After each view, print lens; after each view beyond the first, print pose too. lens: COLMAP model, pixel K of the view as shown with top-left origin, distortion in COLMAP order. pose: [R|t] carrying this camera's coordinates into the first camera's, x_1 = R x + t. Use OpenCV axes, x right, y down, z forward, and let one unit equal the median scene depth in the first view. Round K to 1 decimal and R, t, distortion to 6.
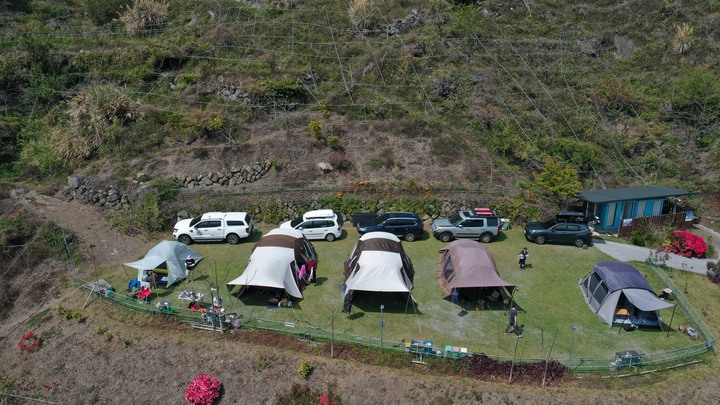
lens RADIAL K [[578.4, 0, 360.0], [0, 578.4, 202.5], [0, 0, 1]] dist [0.006060, -0.001748]
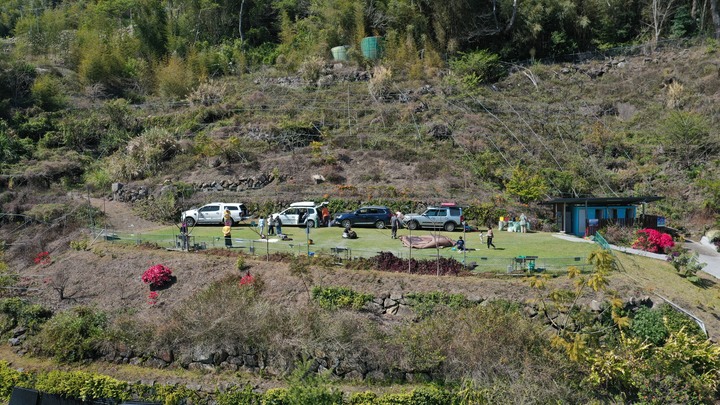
lens RADIAL K [[578.4, 0, 360.0], [0, 578.4, 202.5], [0, 0, 1]] dist [0.006060, -0.001748]
pose [[0.986976, -0.005378, -0.160775, 0.227376], [-0.037460, 0.964282, -0.262214, 0.313512], [0.156442, 0.264821, 0.951523, -0.087291]]
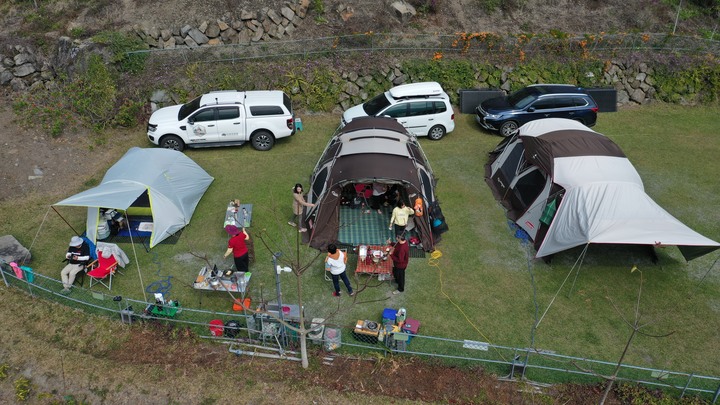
lens RADIAL K [[578.4, 0, 360.0], [0, 578.4, 202.5], [0, 0, 1]] dist [0.006060, -0.001748]
pose [[0.997103, -0.037205, 0.066339, -0.162475], [0.024969, 0.983975, 0.176549, 0.026218], [-0.071845, -0.174381, 0.982054, 0.442669]]
